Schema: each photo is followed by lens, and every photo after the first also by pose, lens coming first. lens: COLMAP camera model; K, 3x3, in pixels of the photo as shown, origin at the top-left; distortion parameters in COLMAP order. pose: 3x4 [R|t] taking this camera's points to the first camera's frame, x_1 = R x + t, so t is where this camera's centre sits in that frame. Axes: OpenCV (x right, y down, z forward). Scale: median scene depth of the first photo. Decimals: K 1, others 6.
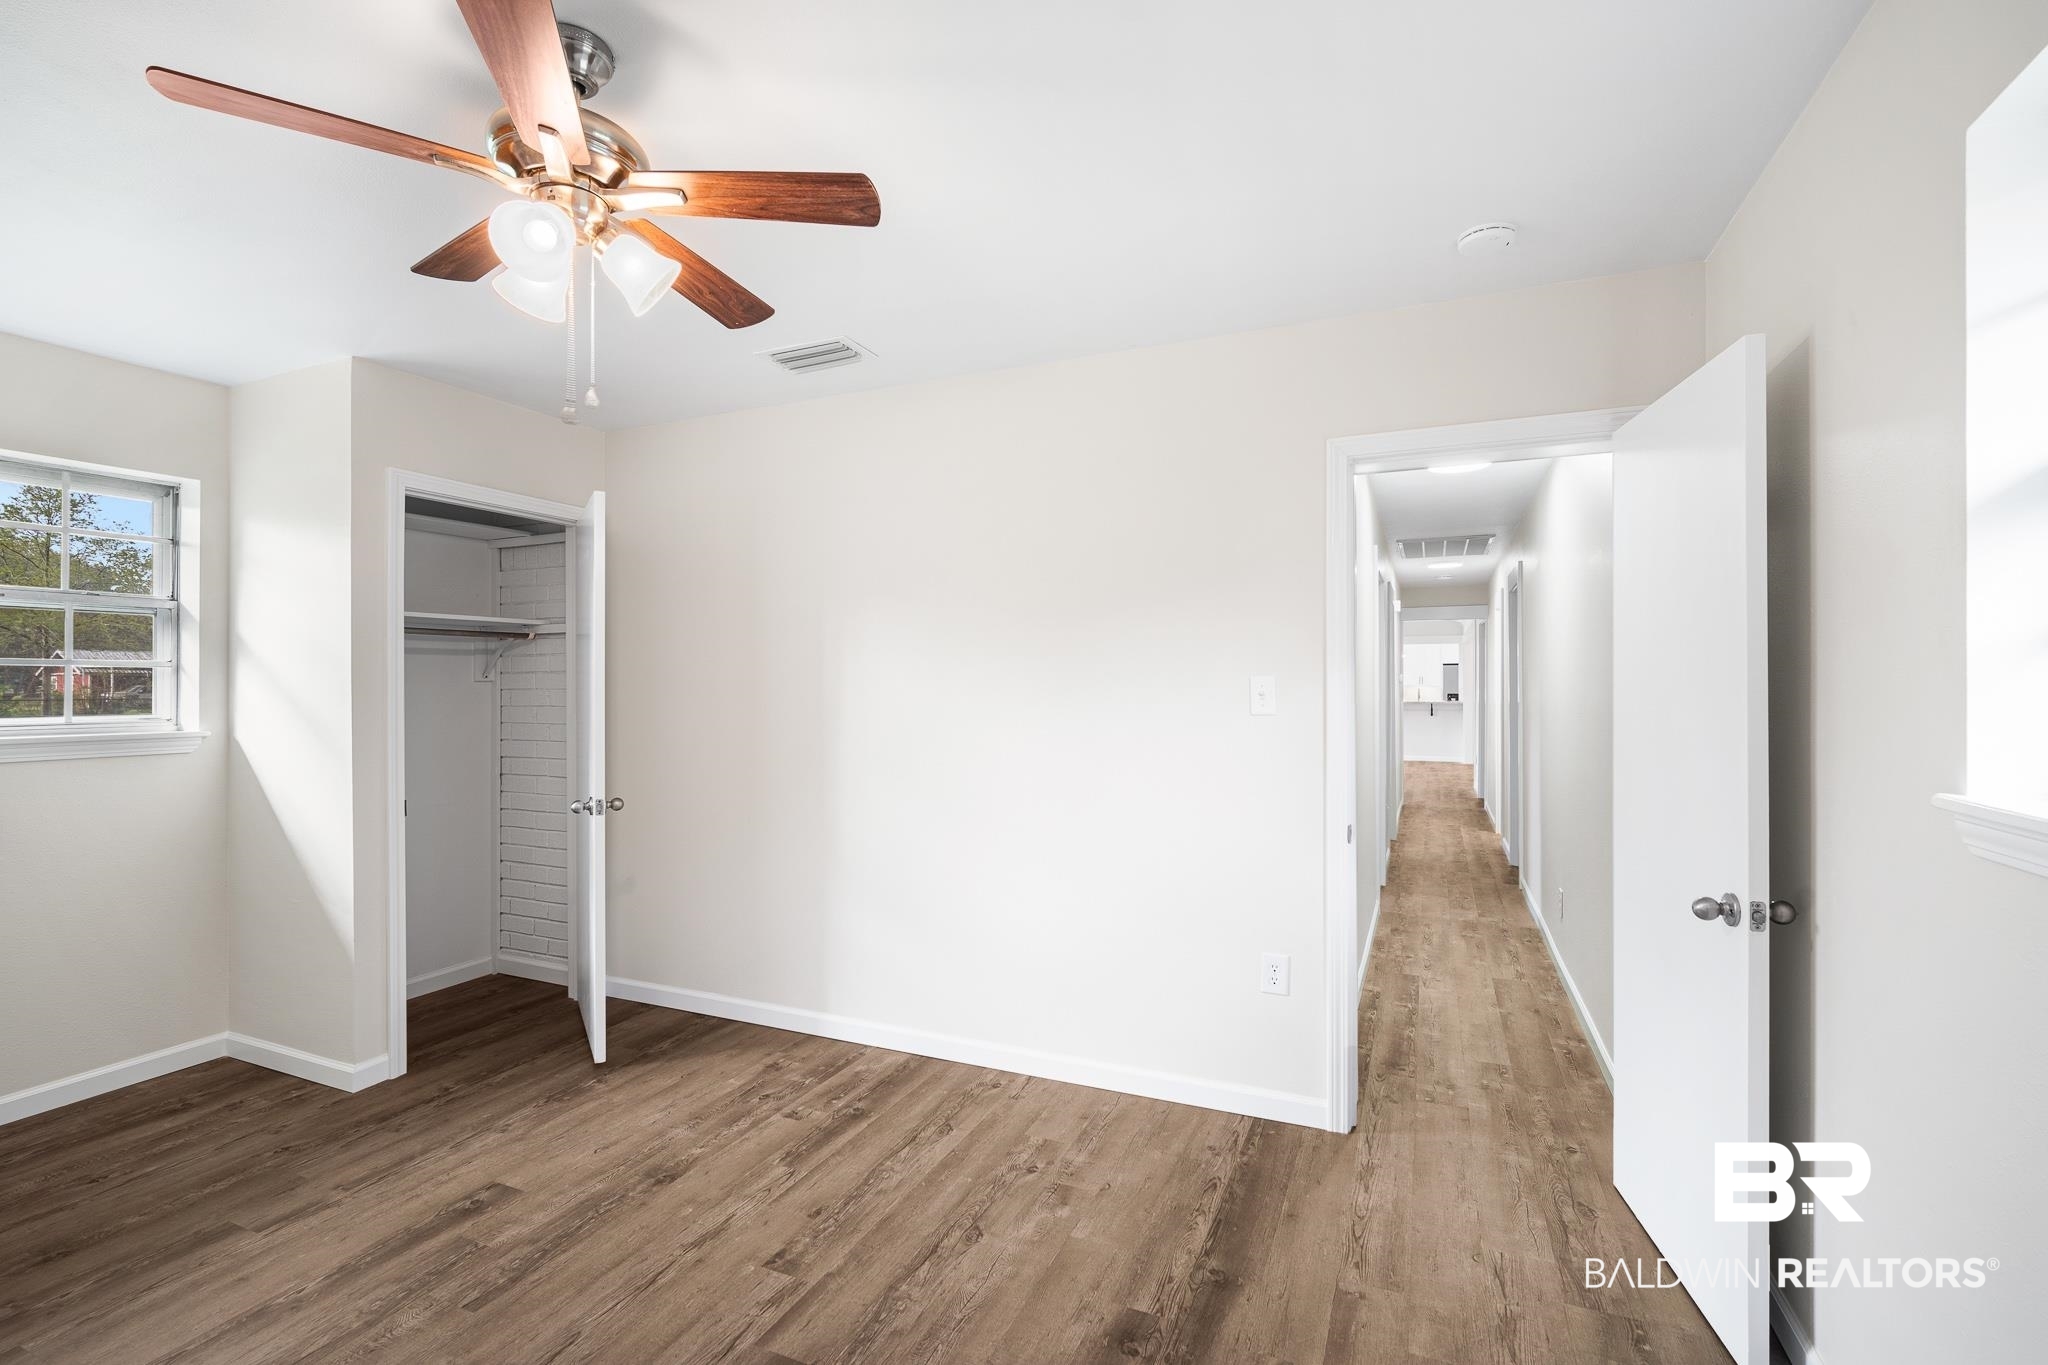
lens RADIAL K [[937.7, 0, 1019.5], [0, 937.7, 683.6], [0, 0, 1]] dist [0.000251, 0.000785]
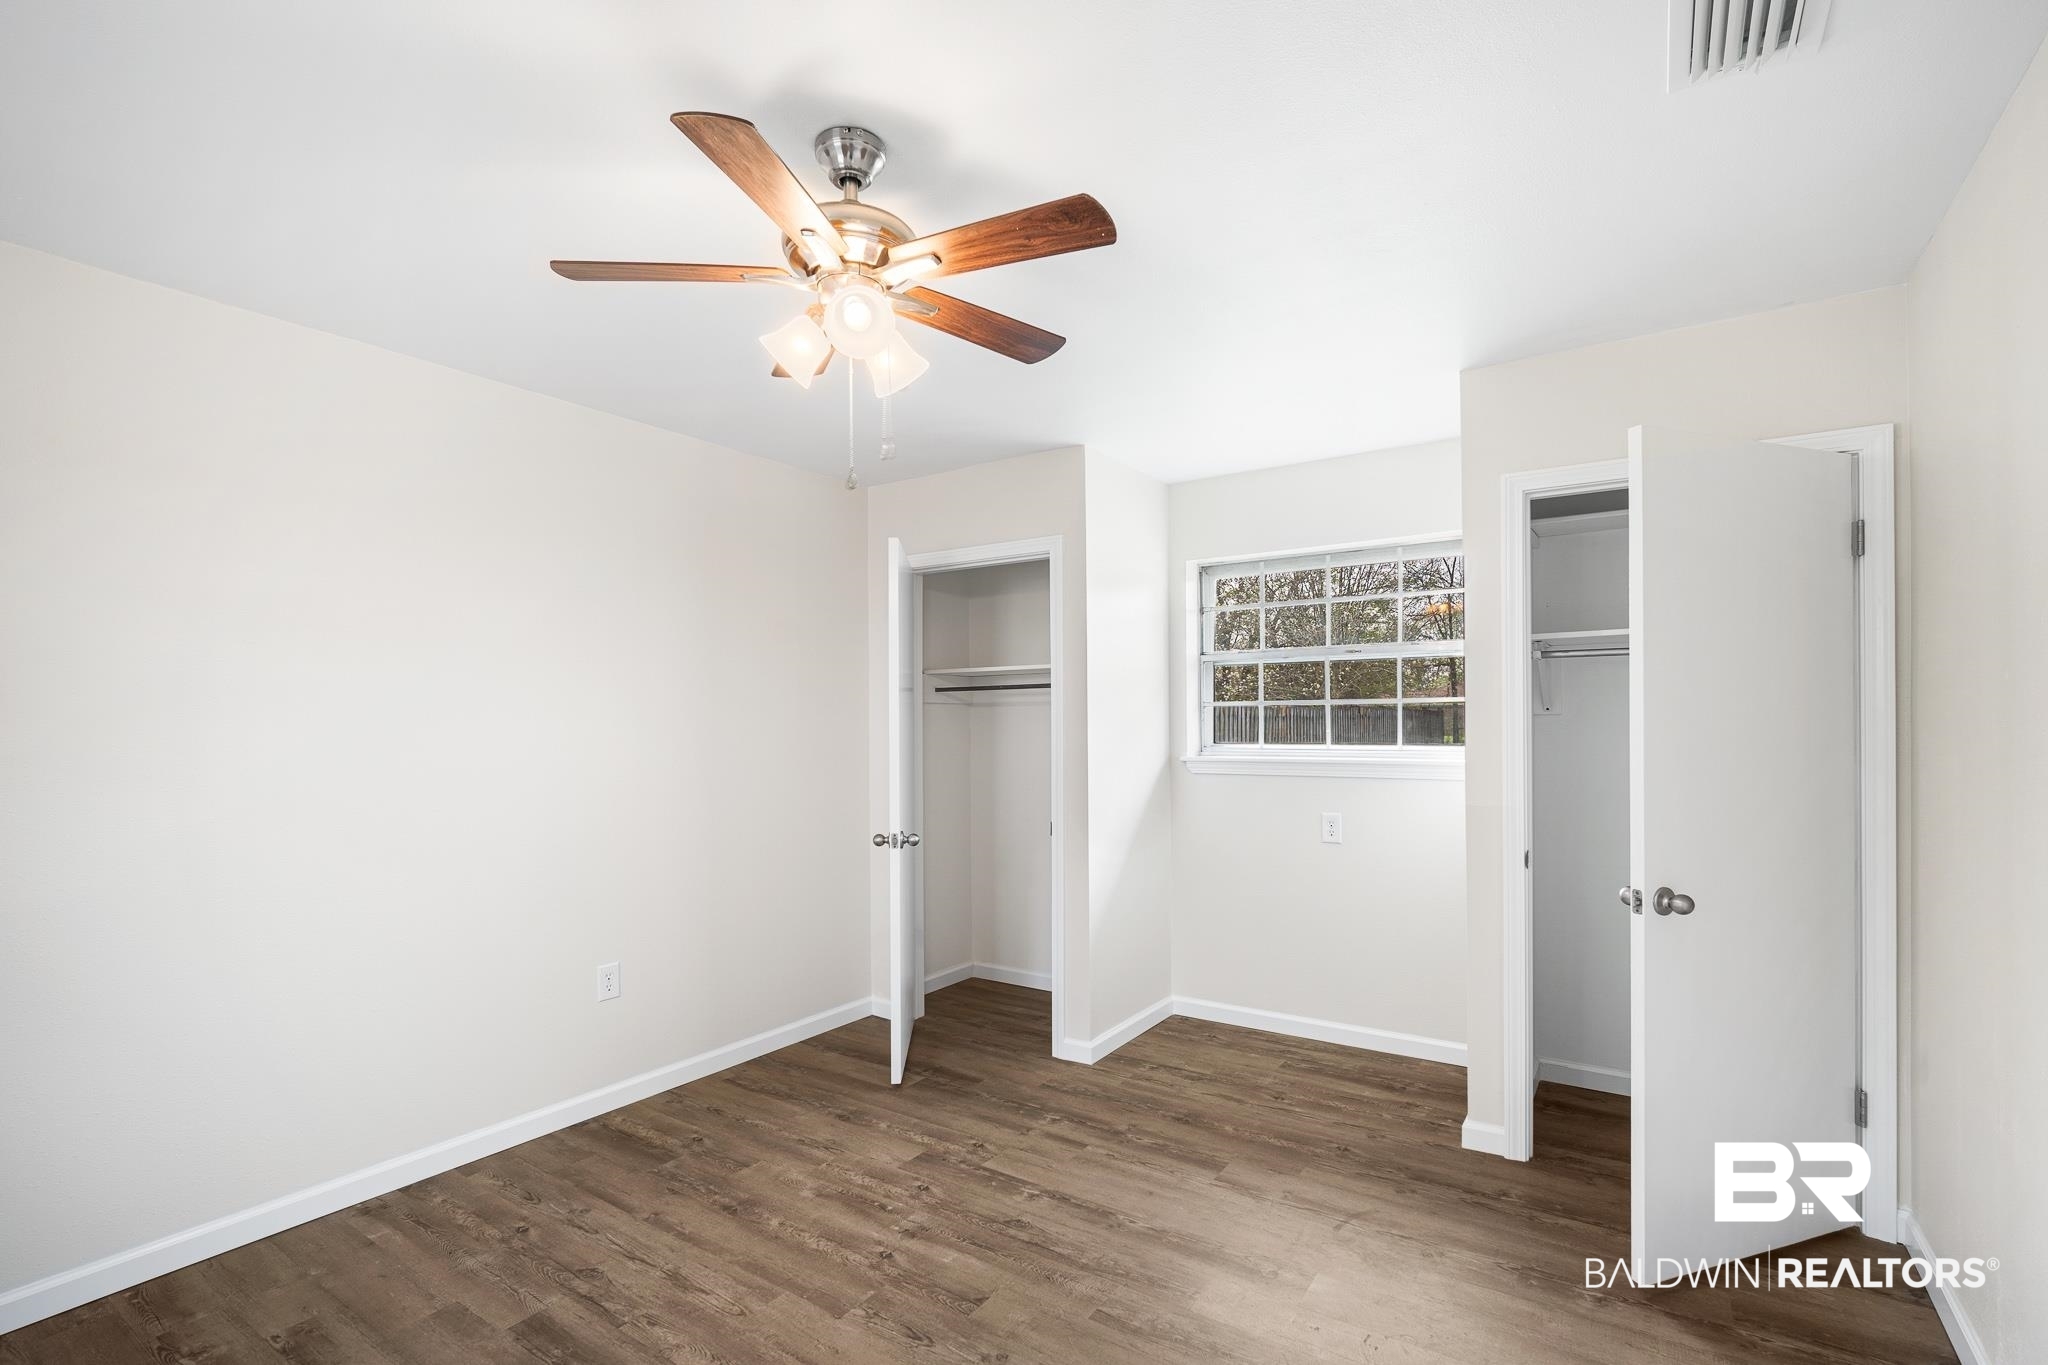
lens RADIAL K [[937.7, 0, 1014.7], [0, 937.7, 734.6], [0, 0, 1]] dist [0.000251, 0.000785]
pose [[-0.172697, 0.017012, -0.984828, 0.322431], [0.009229, 0.999835, 0.015653, -0.002451], [0.984932, -0.006385, -0.172825, 0.773763]]
